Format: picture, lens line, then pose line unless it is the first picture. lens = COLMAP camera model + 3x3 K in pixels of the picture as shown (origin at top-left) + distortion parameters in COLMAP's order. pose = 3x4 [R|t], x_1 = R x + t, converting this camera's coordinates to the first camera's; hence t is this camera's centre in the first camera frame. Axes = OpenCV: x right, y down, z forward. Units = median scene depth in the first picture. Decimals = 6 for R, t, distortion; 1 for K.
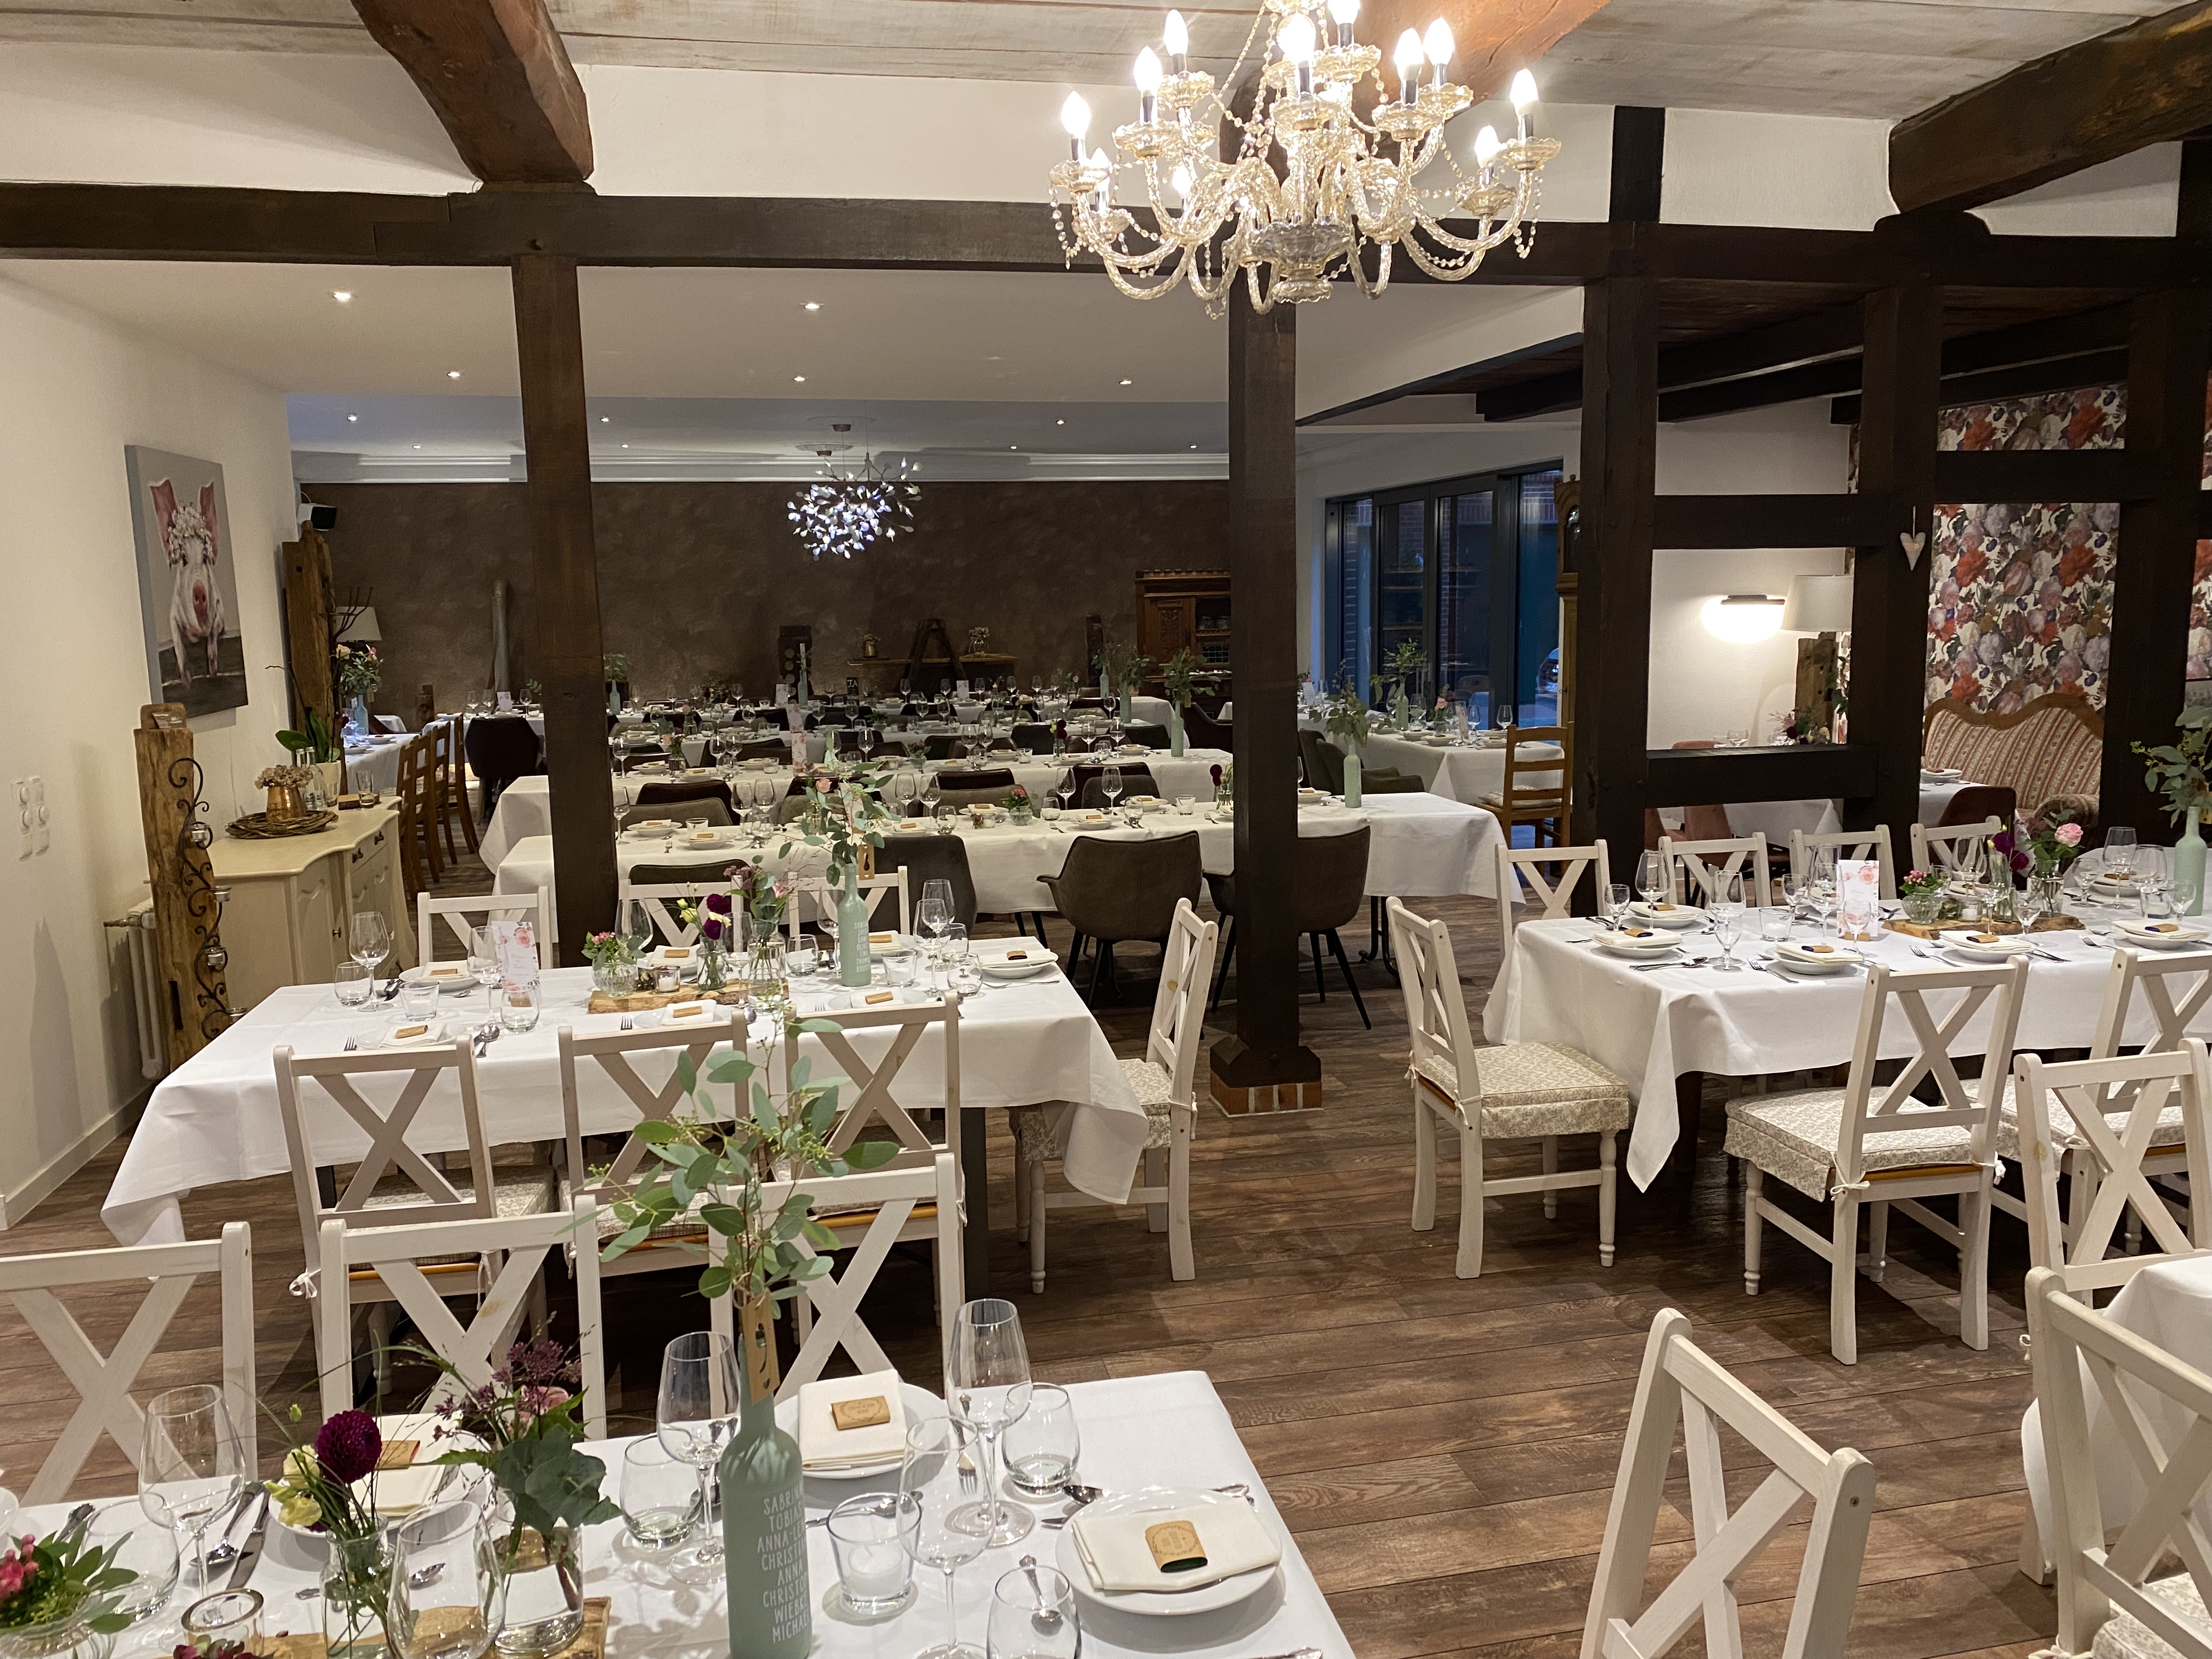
lens RADIAL K [[1693.7, 0, 1106.9], [0, 1693.7, 829.5], [0, 0, 1]] dist [0.016541, -0.012476]
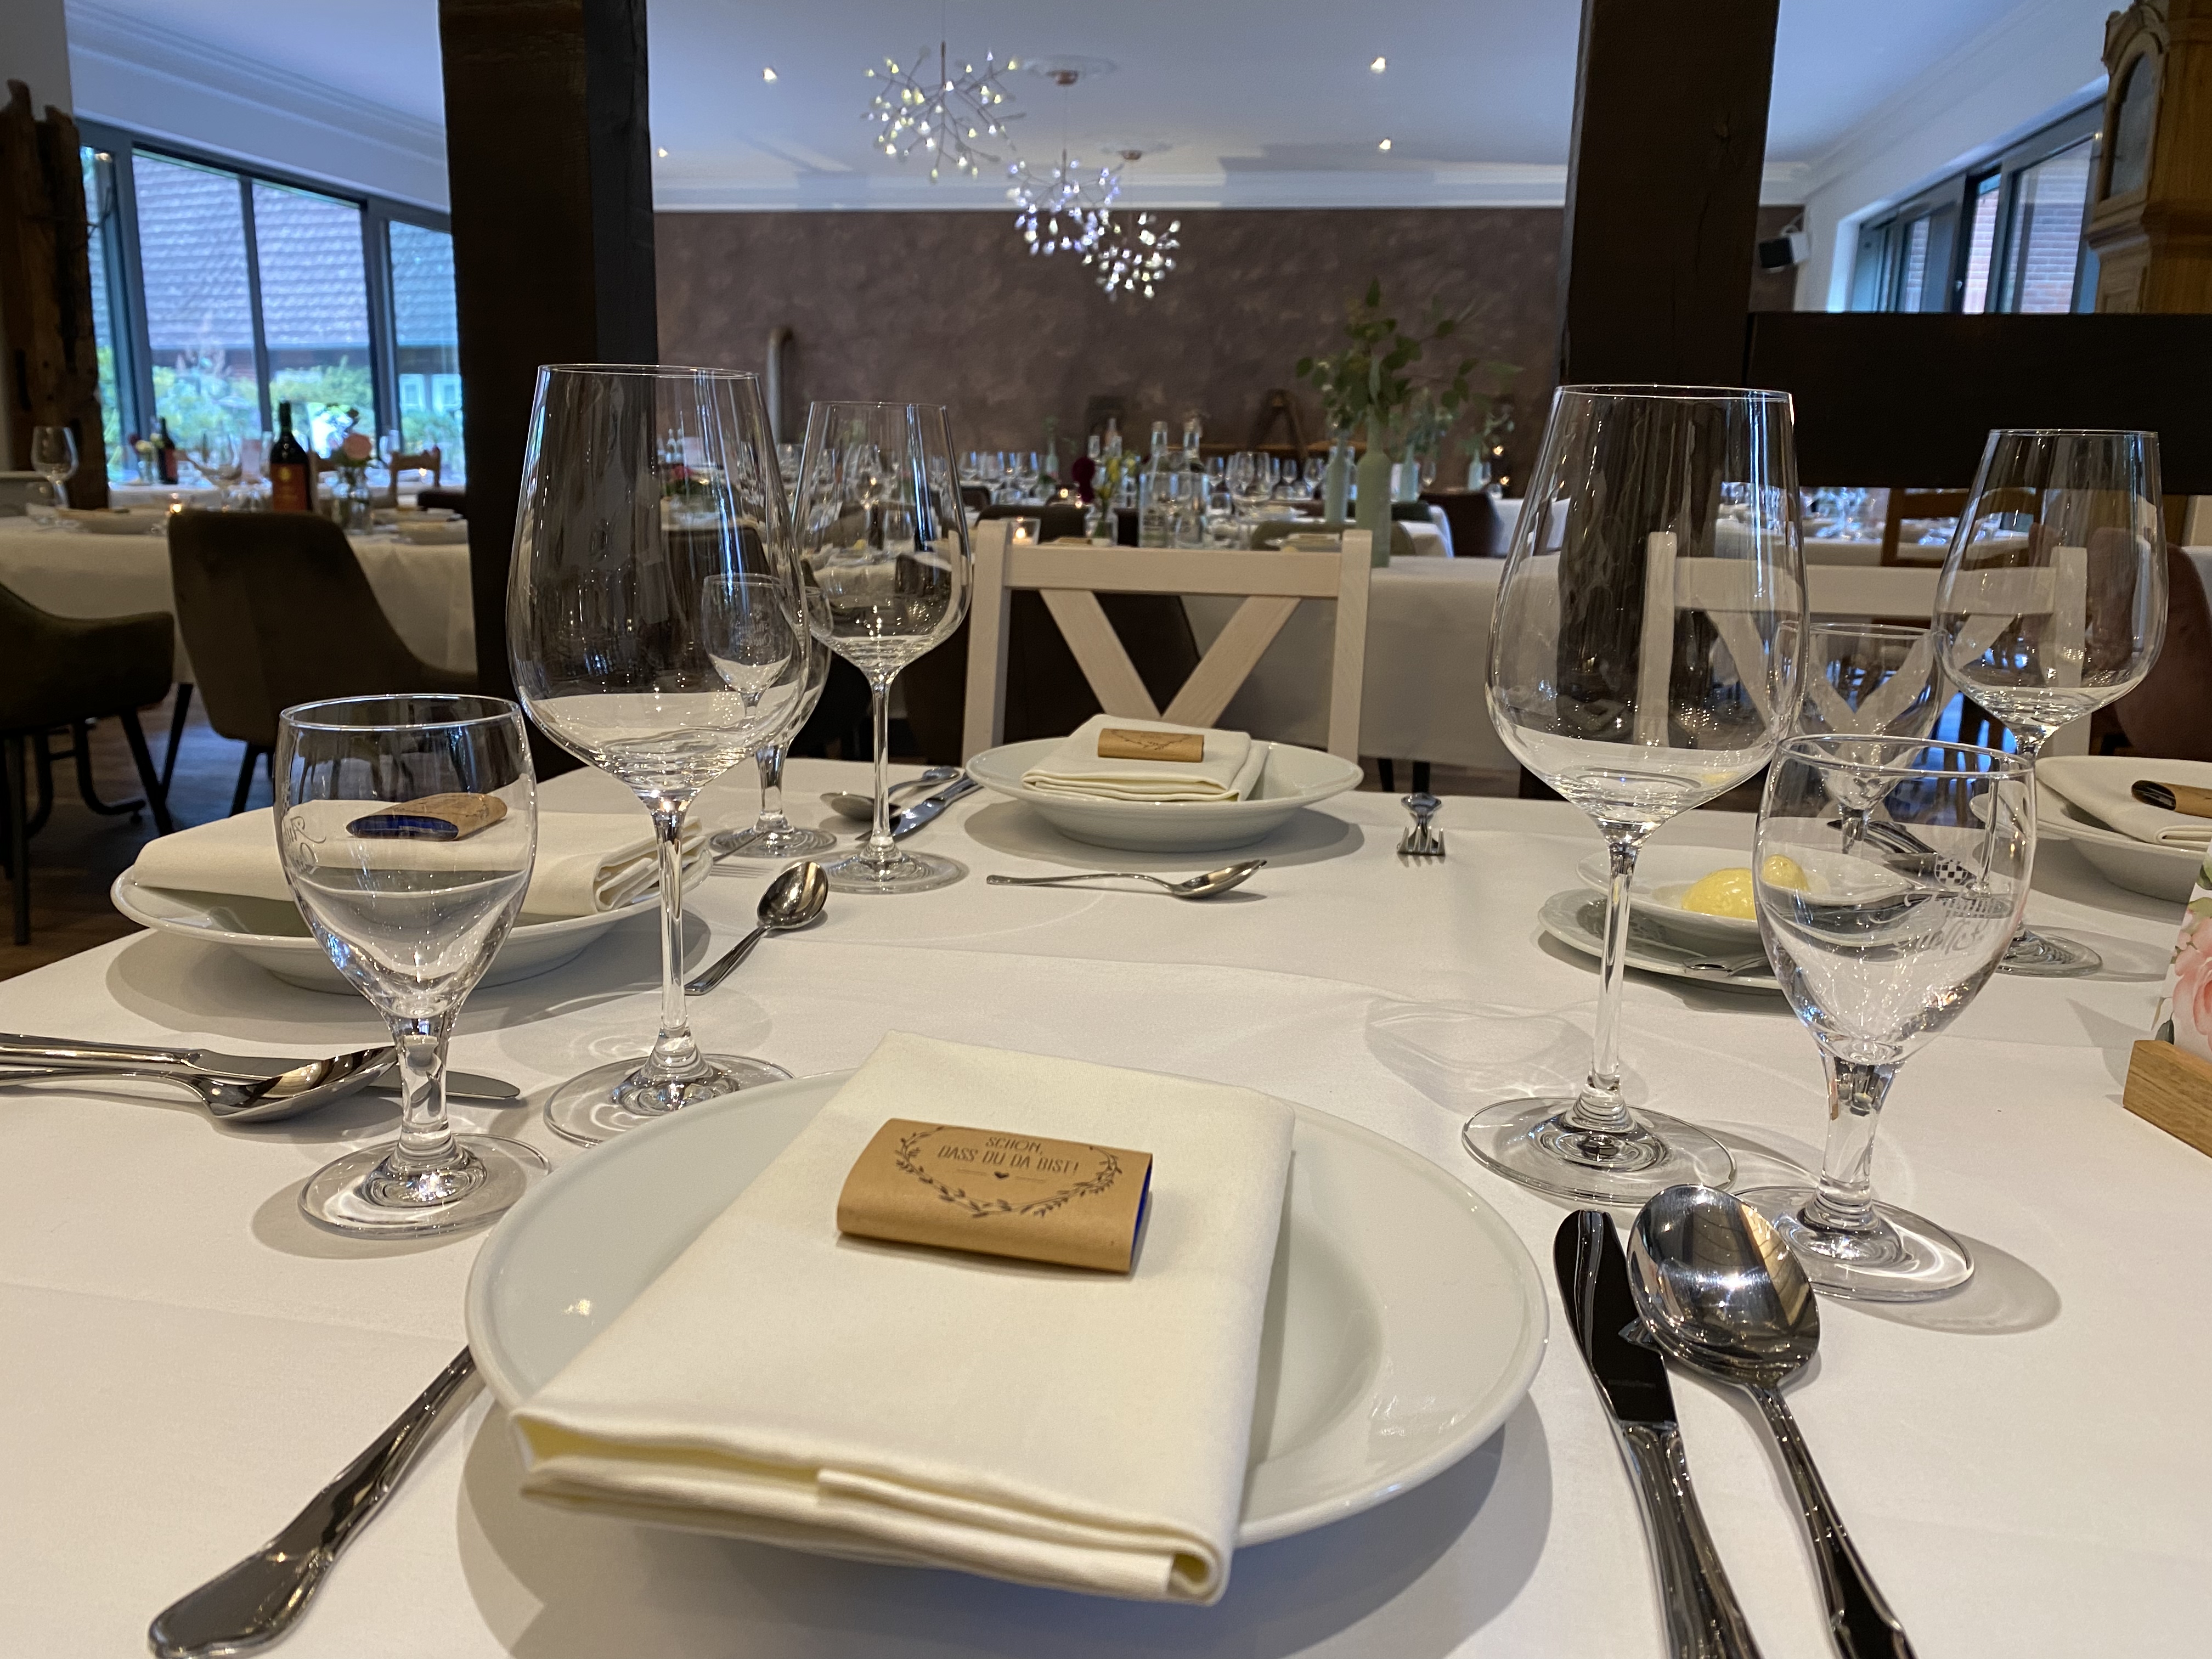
lens RADIAL K [[1693.7, 0, 1105.4], [0, 1693.7, 830.1], [0, 0, 1]] dist [0.016541, -0.012476]
pose [[0.928014, 0.114235, -0.354598, 0.118199], [-0.088083, 0.992121, 0.089095, 0.010874], [0.361982, -0.051448, 0.930764, 0.252411]]
